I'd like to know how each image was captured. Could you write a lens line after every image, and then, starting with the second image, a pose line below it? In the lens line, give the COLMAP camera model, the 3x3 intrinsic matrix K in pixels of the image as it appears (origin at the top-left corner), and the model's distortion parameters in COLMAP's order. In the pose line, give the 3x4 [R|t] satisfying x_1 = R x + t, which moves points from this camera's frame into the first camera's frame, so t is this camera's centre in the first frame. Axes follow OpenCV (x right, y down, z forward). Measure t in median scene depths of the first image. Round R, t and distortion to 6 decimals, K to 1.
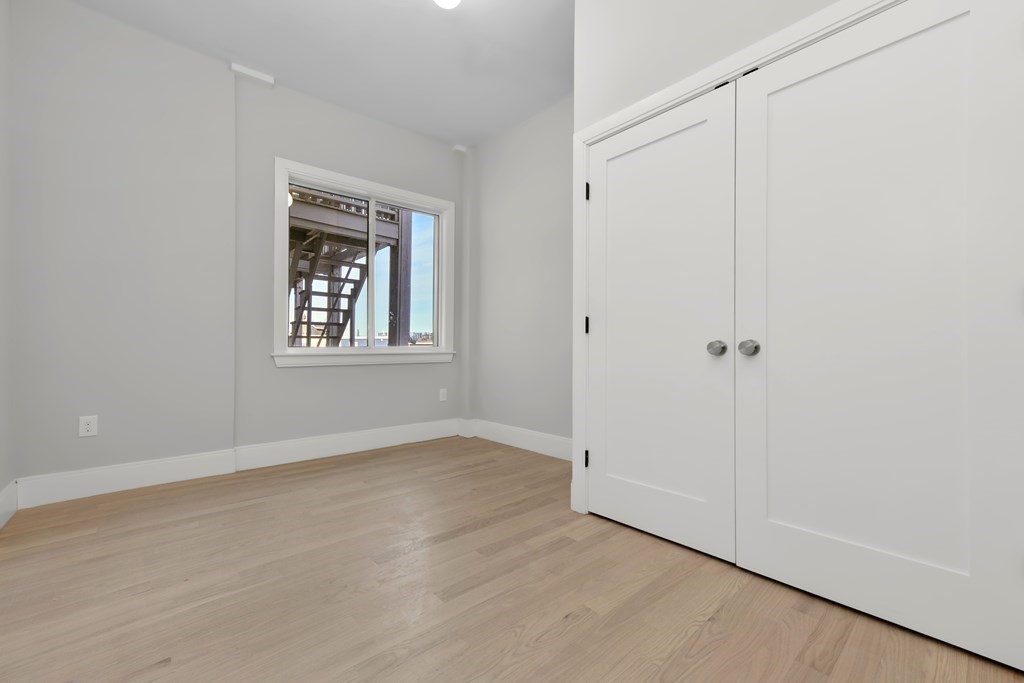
lens RADIAL K [[410.4, 0, 516.3], [0, 410.4, 348.6], [0, 0, 1]] dist [-0.005776, 0.000520]
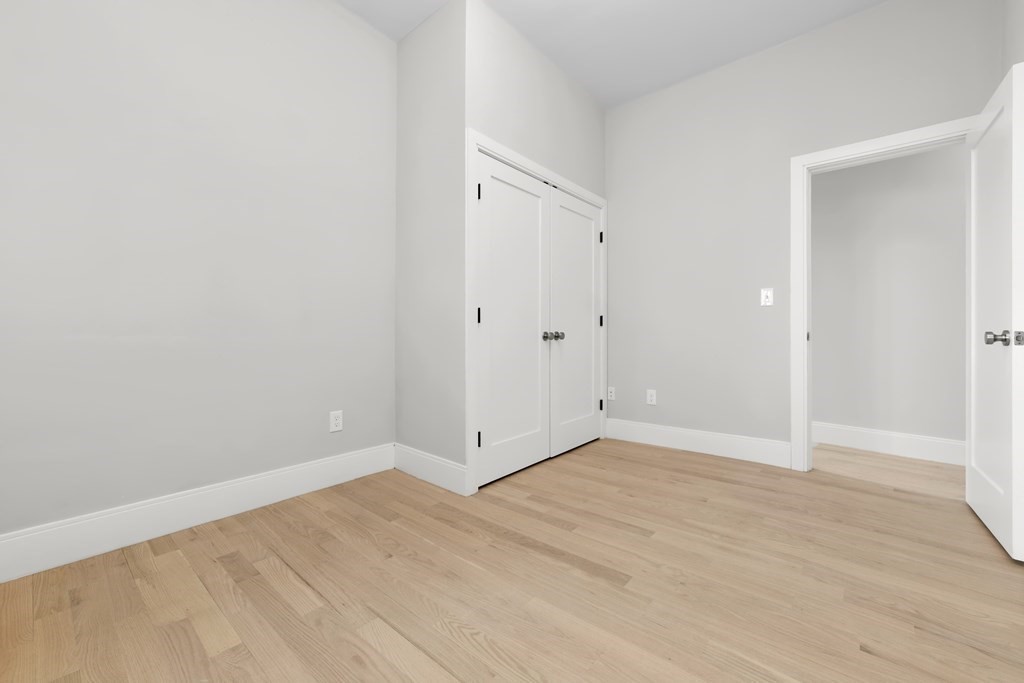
lens RADIAL K [[410.4, 0, 512.9], [0, 410.4, 336.9], [0, 0, 1]] dist [-0.005776, 0.000520]
pose [[-0.127128, -0.011784, 0.991816, -1.033773], [0.005828, 0.999903, 0.012627, -0.019907], [-0.991869, 0.007385, -0.127047, 1.179555]]
